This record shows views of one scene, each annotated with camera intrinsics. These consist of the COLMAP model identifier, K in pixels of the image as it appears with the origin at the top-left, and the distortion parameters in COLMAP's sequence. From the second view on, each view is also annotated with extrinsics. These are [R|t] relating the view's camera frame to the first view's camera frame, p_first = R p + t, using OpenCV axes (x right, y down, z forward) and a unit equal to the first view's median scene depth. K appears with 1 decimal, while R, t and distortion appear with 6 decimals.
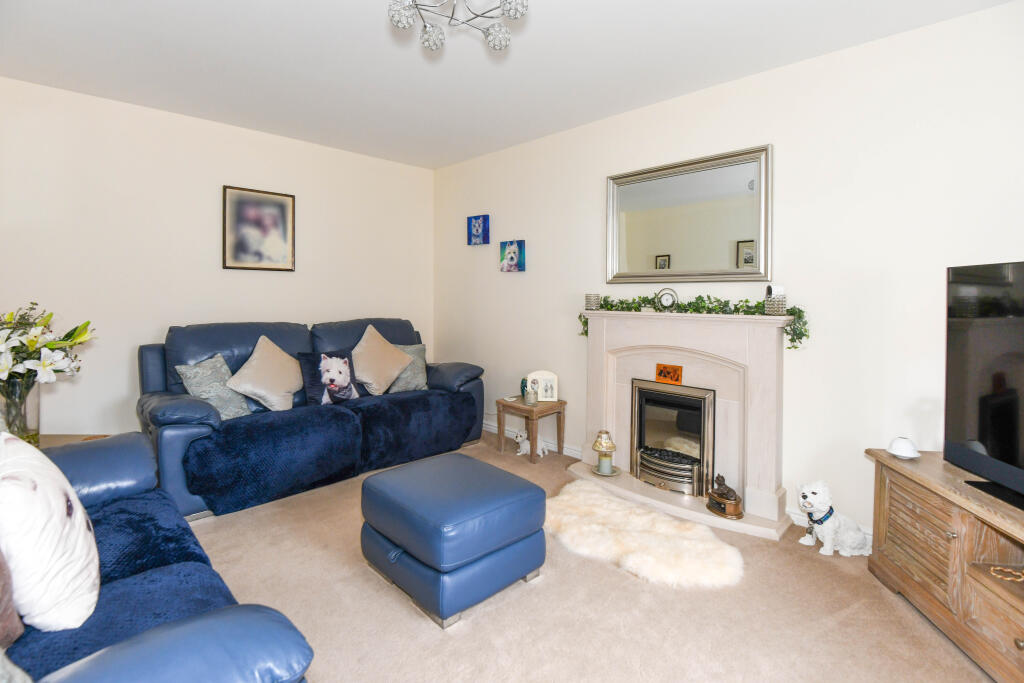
lens RADIAL K [[482.8, 0, 510.8], [0, 482.8, 316.9], [0, 0, 1]] dist [-0.000907, -0.000508]
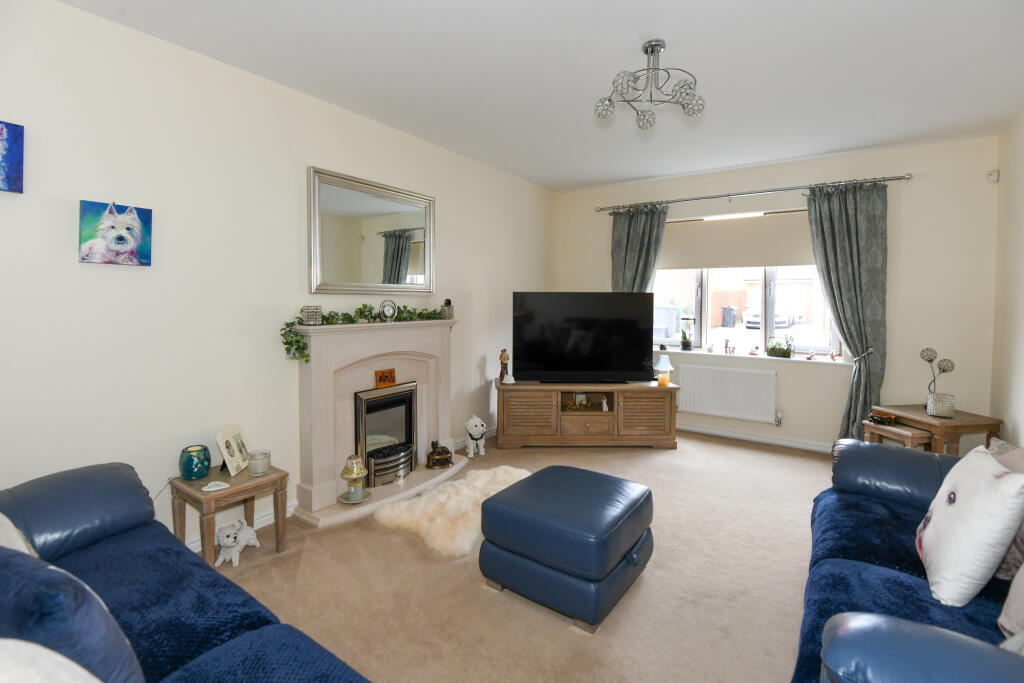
lens RADIAL K [[482.8, 0, 510.8], [0, 482.8, 316.9], [0, 0, 1]] dist [-0.000907, -0.000508]
pose [[-0.188548, -0.049320, 0.980825, -0.715567], [0.030041, 0.997981, 0.055957, -0.065713], [-0.981604, 0.040015, -0.186686, 0.836537]]
